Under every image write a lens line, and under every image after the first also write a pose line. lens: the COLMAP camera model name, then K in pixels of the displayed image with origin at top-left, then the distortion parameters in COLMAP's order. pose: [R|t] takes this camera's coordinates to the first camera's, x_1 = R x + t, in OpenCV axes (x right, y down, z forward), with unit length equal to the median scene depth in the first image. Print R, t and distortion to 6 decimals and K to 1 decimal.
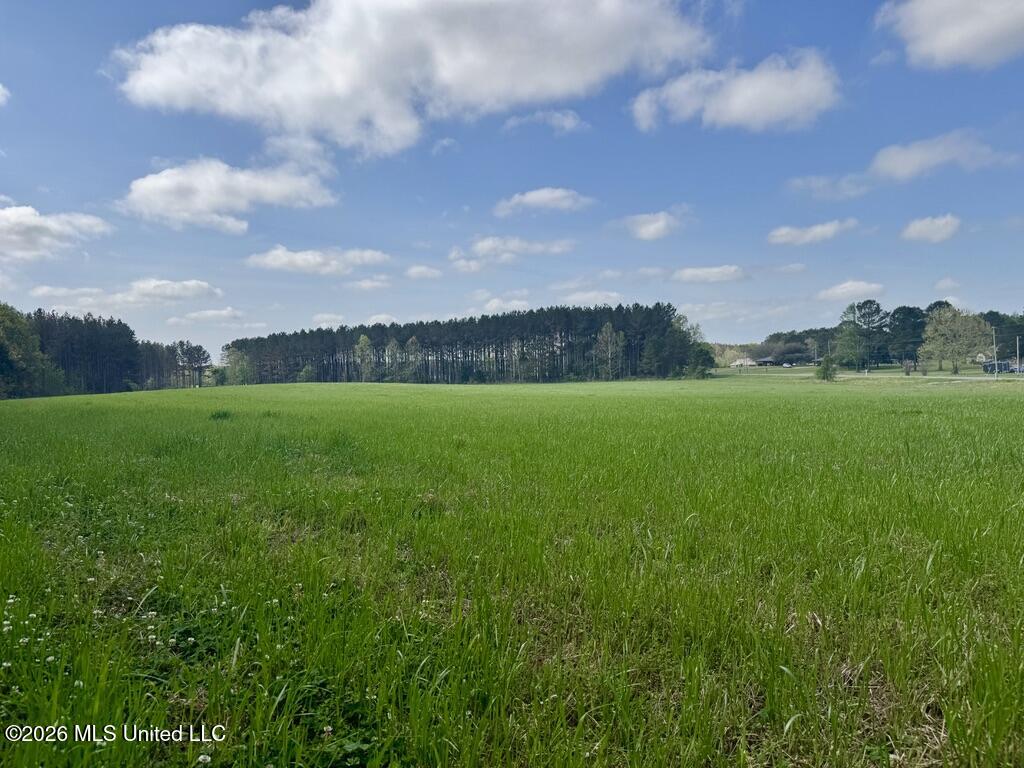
lens RADIAL K [[658.2, 0, 507.8], [0, 658.2, 355.2], [0, 0, 1]] dist [0.034857, -0.000340]
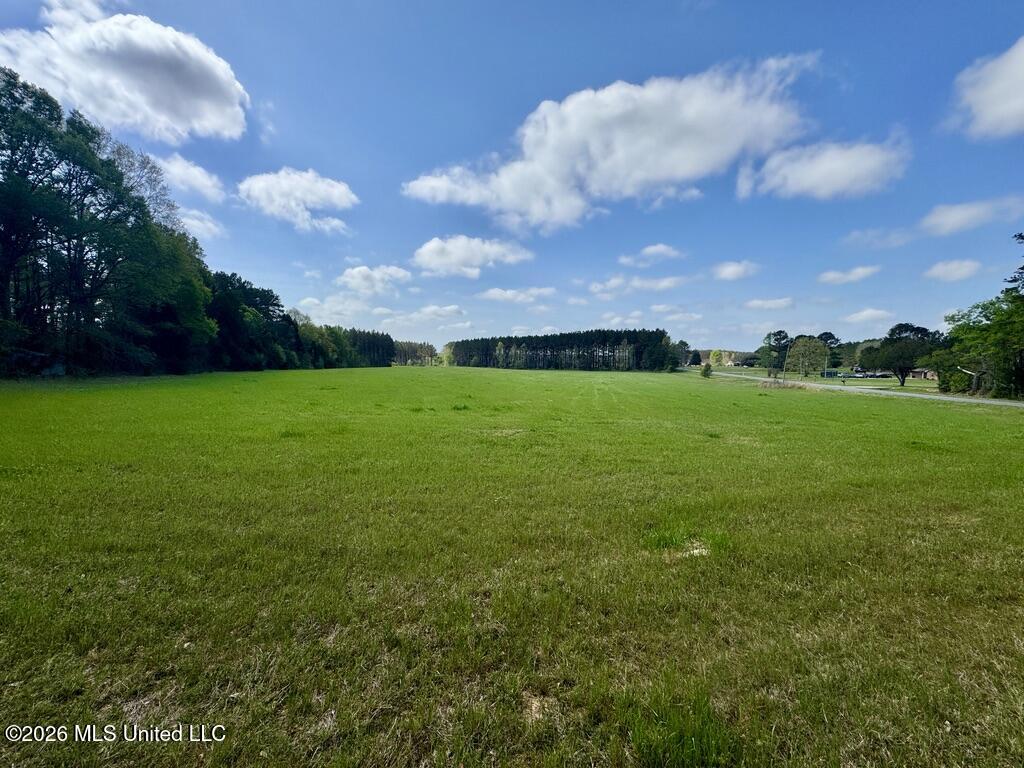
lens RADIAL K [[411.2, 0, 512.0], [0, 411.2, 384.0], [0, 0, 1]] dist [-0.001049, -0.000033]
pose [[0.956538, 0.058652, -0.285649, 0.124285], [-0.036591, 0.995963, 0.081968, -0.005535], [0.289303, -0.067953, 0.954822, -0.118468]]
